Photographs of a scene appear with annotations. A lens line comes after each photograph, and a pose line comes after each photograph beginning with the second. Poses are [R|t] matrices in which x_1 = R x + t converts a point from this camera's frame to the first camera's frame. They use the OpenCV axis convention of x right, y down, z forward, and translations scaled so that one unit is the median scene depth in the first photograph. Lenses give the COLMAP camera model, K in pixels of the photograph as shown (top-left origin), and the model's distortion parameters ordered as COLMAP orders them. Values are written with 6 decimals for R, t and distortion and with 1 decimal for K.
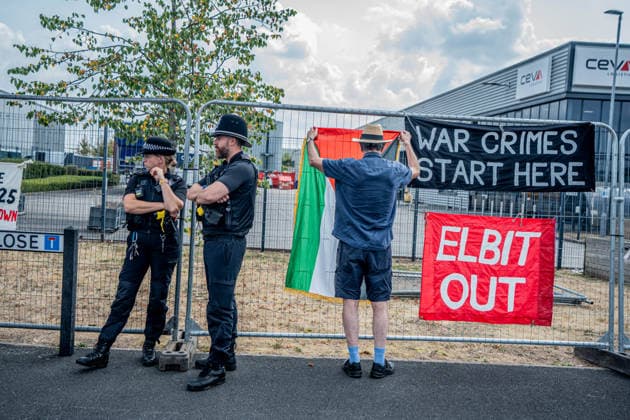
lens RADIAL K [[599.0, 0, 300.7], [0, 599.0, 207.5], [0, 0, 1]] dist [0.071053, 0.000000]
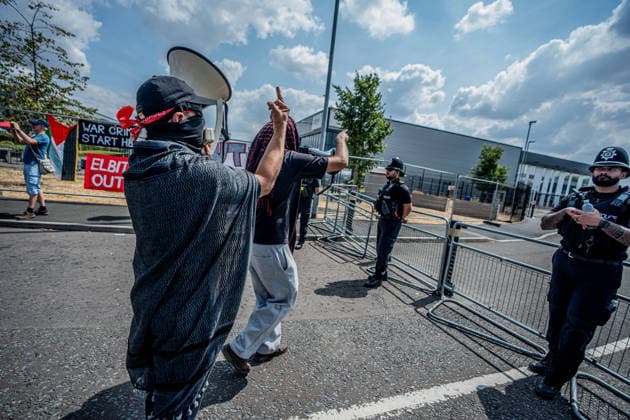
lens RADIAL K [[284.0, 0, 321.4], [0, 284.0, 213.4], [0, 0, 1]] dist [-0.060145, 0.018726]
pose [[0.971507, 0.027457, 0.235414, 1.000493], [-0.055187, 0.992171, 0.112029, 0.086600], [-0.230495, -0.121829, 0.965417, -0.580044]]
